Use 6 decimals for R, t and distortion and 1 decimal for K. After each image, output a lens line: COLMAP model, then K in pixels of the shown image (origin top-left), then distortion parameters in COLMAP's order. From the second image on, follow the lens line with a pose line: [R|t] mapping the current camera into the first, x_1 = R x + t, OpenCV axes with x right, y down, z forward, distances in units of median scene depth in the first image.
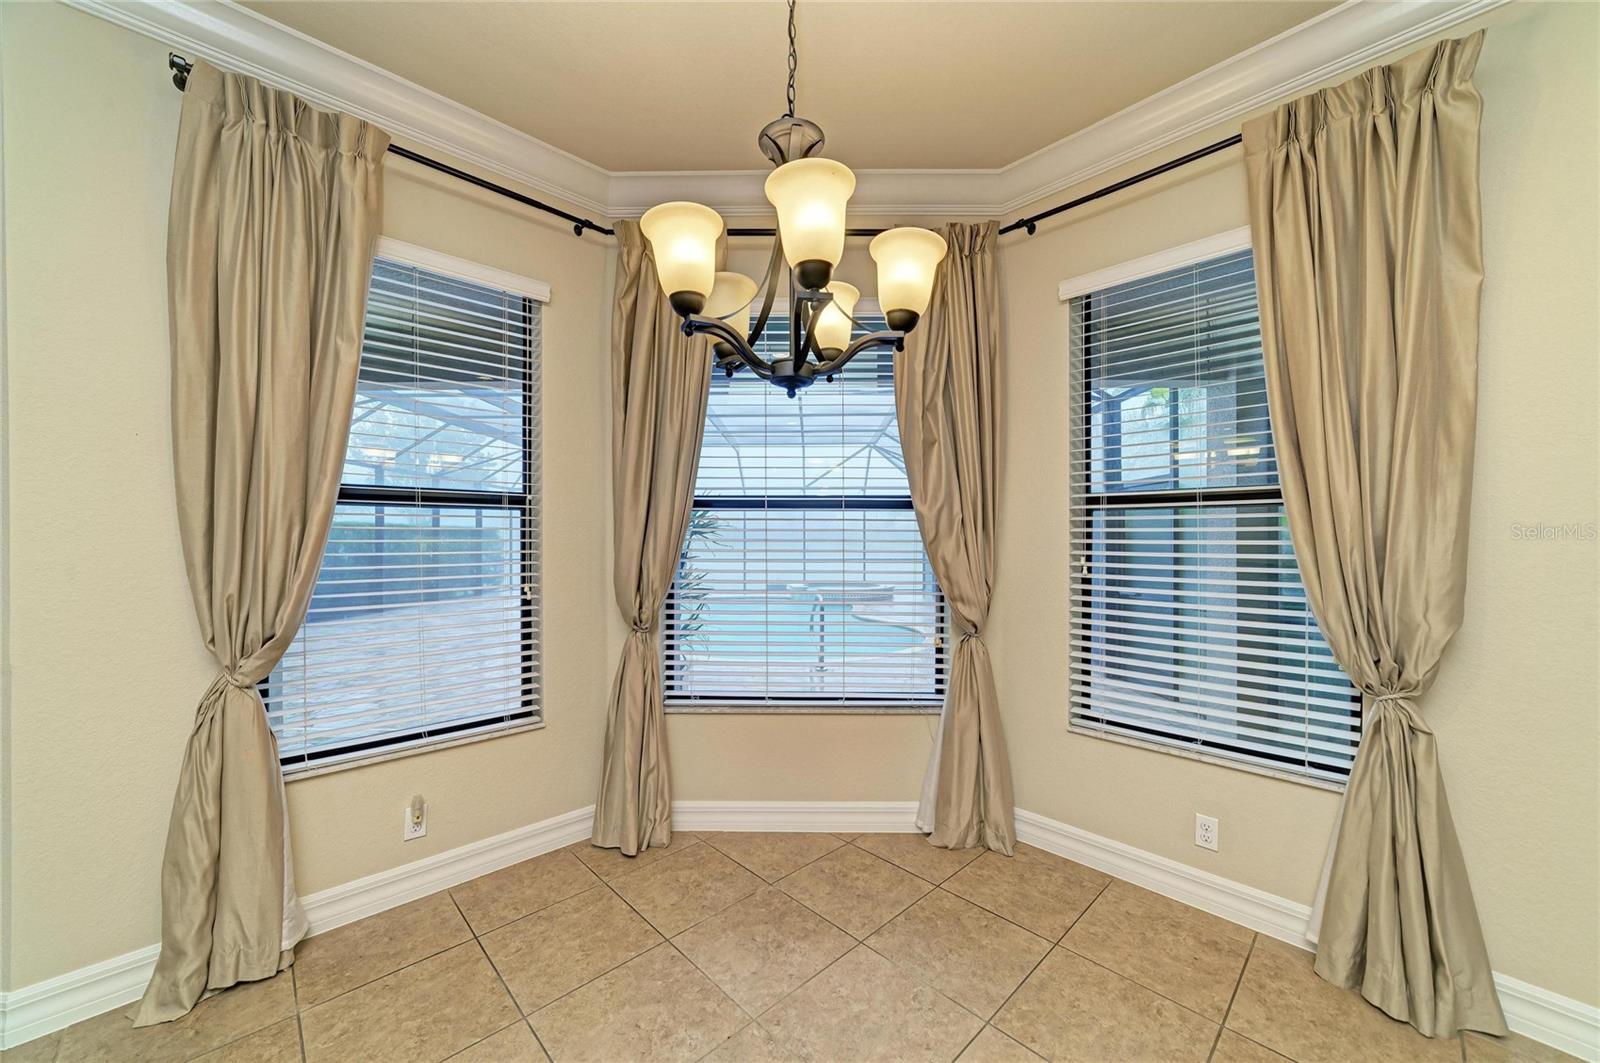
lens RADIAL K [[603.2, 0, 804.4], [0, 603.2, 539.8], [0, 0, 1]] dist [-0.014253, 0.003115]
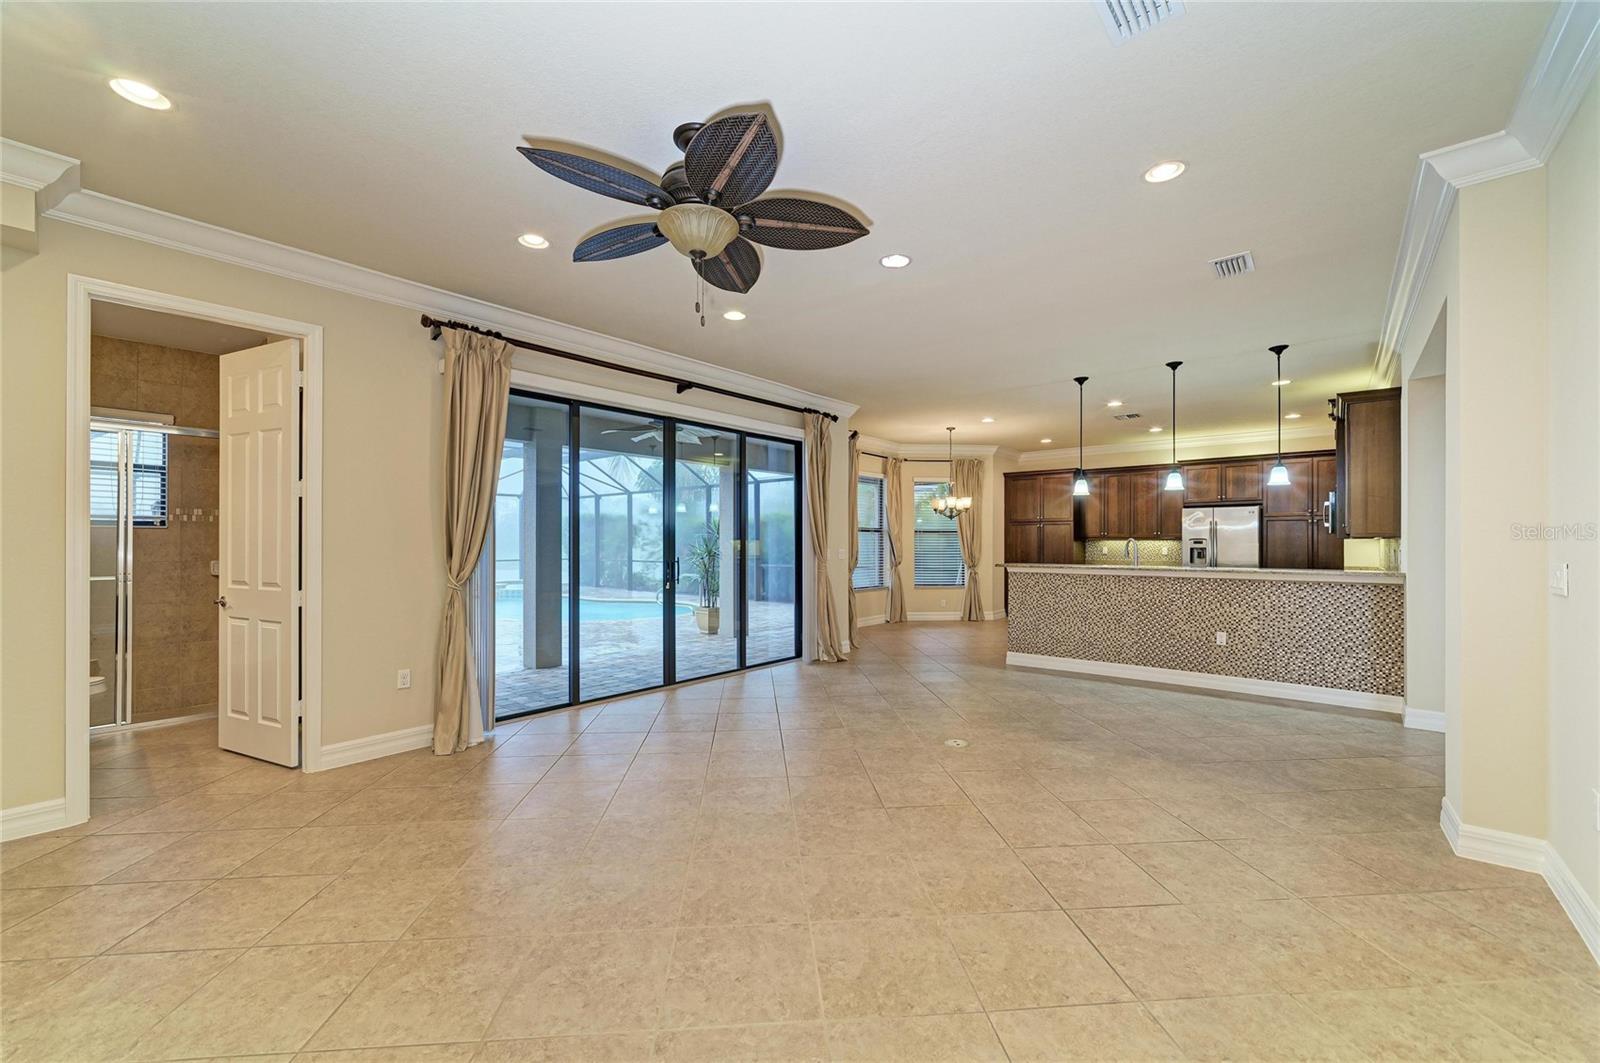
lens RADIAL K [[625.8, 0, 802.1], [0, 625.8, 544.4], [0, 0, 1]] dist [-0.014932, 0.006102]
pose [[0.637120, -0.003163, 0.770758, -4.030846], [0.005805, 0.999983, -0.000695, 0.025569], [-0.770743, 0.004917, 0.637128, -1.354626]]
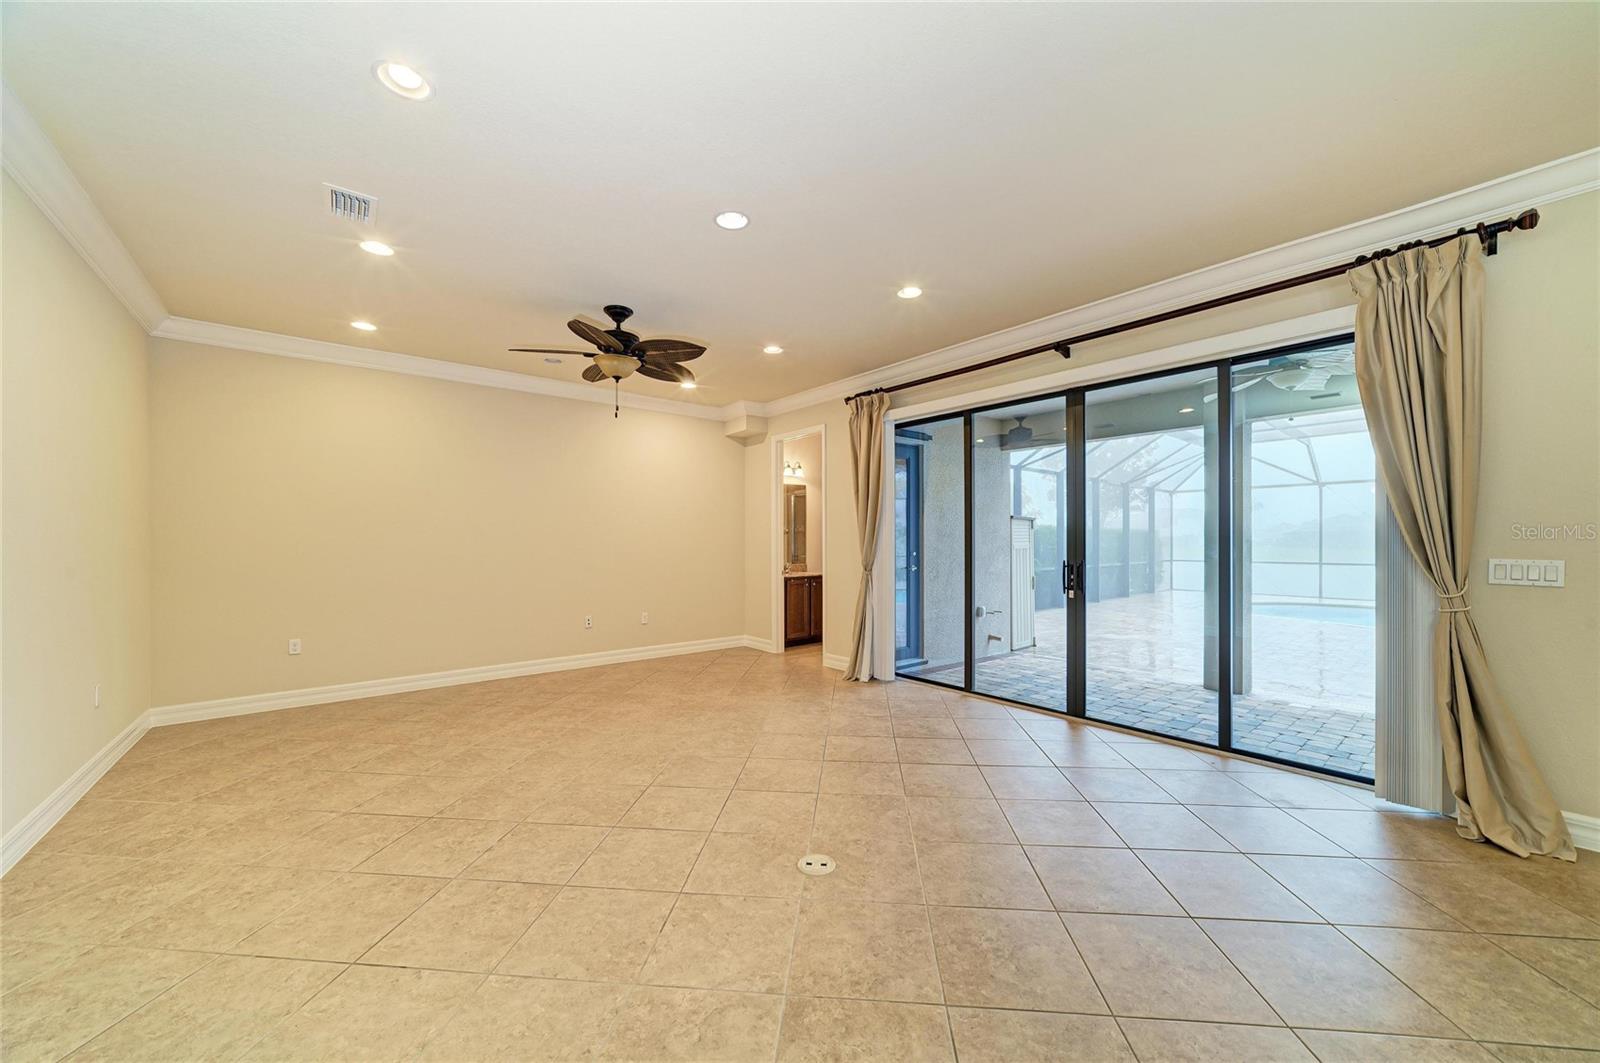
lens RADIAL K [[579.0, 0, 804.9], [0, 579.0, 538.0], [0, 0, 1]] dist [-0.016687, 0.003893]
pose [[0.655168, -0.004230, -0.755472, -1.330330], [-0.005130, 0.999936, -0.010047, 0.025724], [0.755466, 0.010458, 0.655104, -1.233276]]
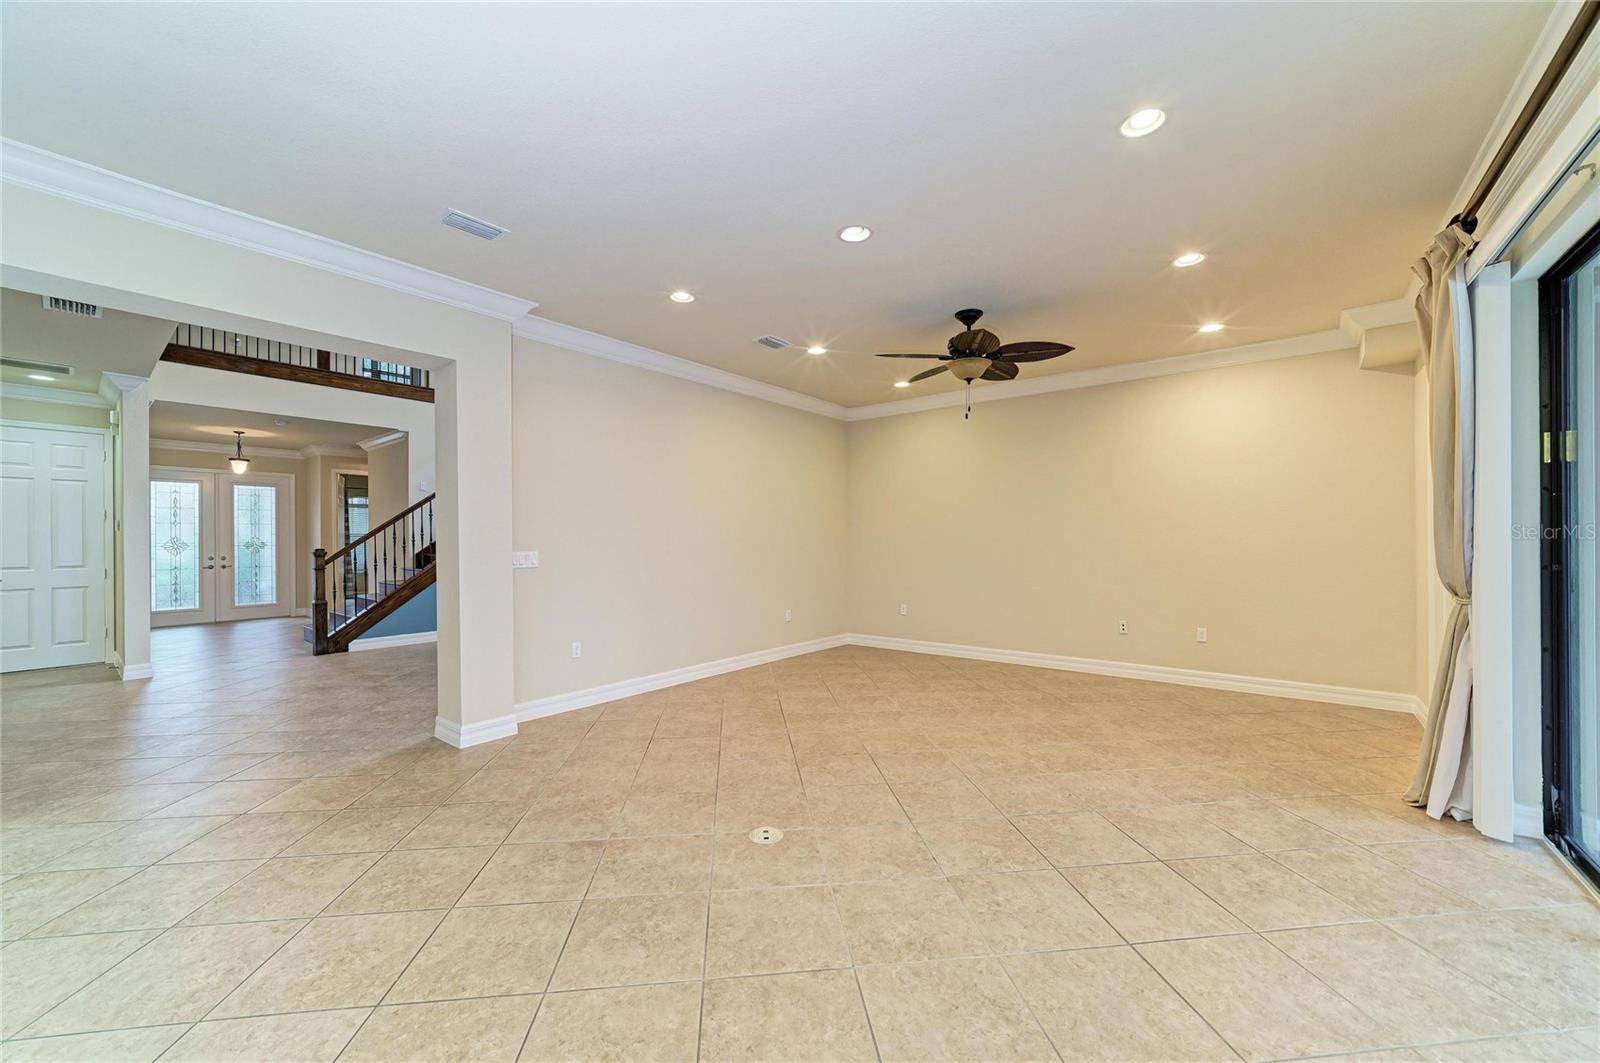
lens RADIAL K [[603.2, 0, 805.5], [0, 603.2, 550.0], [0, 0, 1]] dist [-0.014253, 0.003115]
pose [[-0.604948, 0.017260, -0.796078, -1.202249], [-0.000571, 0.999755, 0.022109, 0.012980], [0.796265, 0.013829, -0.604790, 0.388353]]
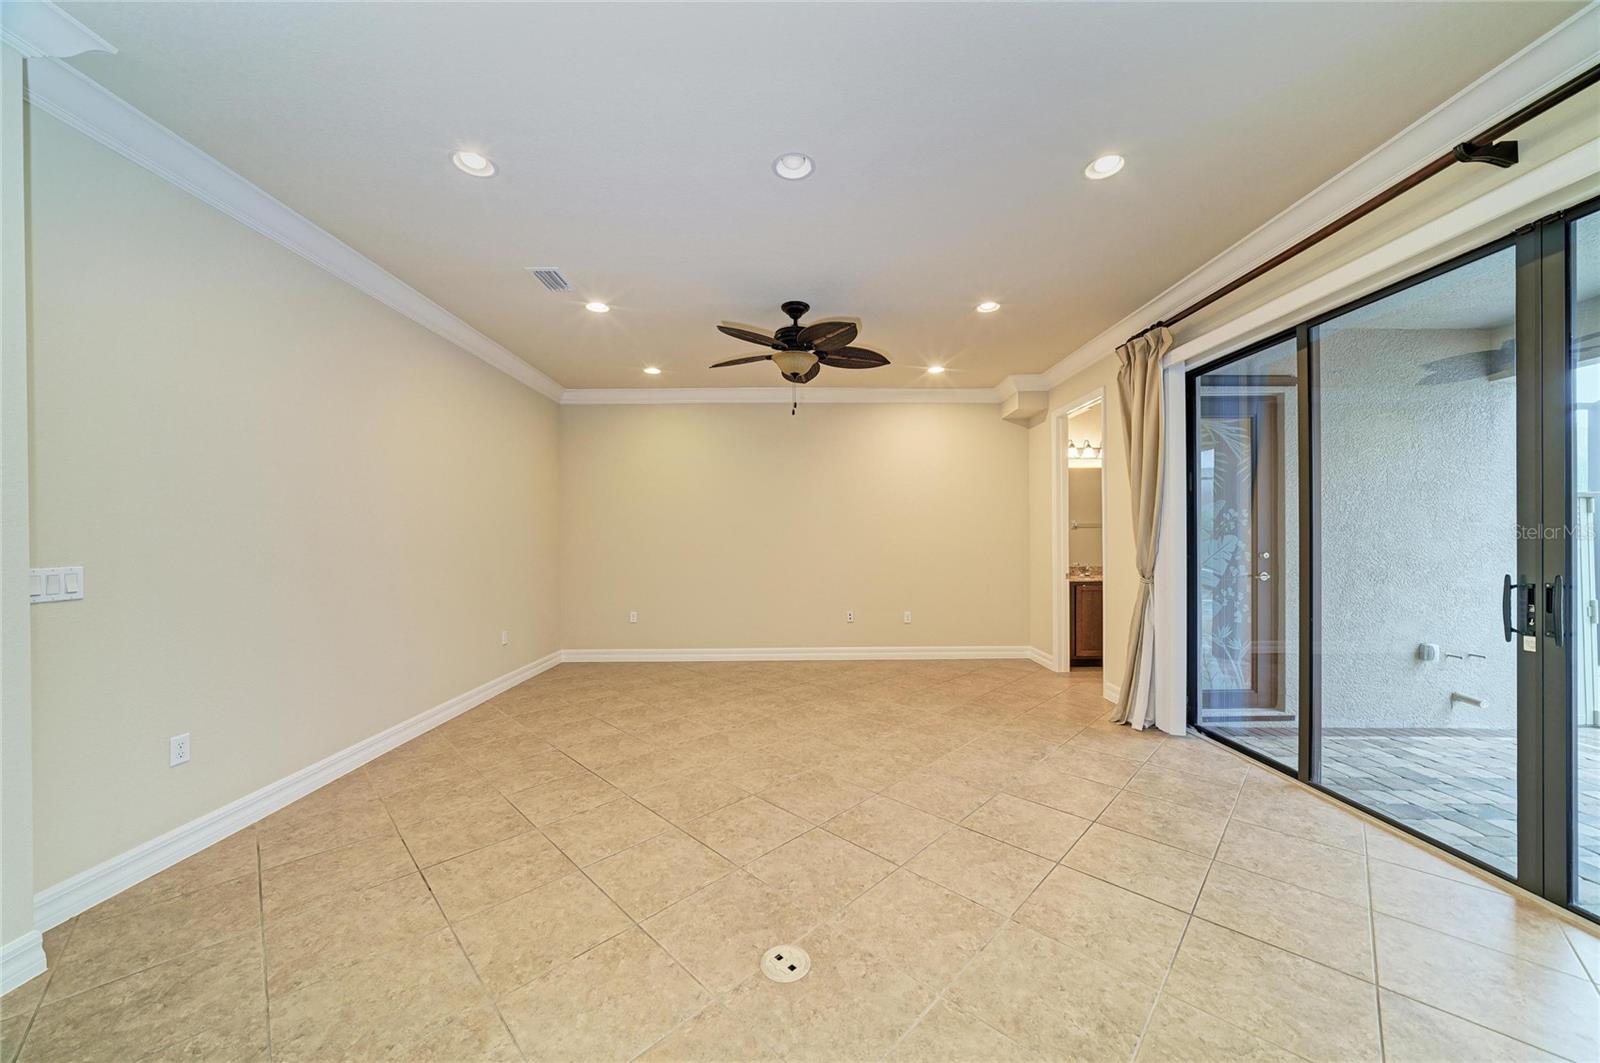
lens RADIAL K [[556.2, 0, 804.9], [0, 556.2, 541.9], [0, 0, 1]] dist [-0.016688, 0.002914]
pose [[0.033932, 0.006262, -0.999405, -1.347039], [-0.002483, 0.999978, 0.006181, 0.017006], [0.999421, 0.002271, 0.033947, -0.462261]]
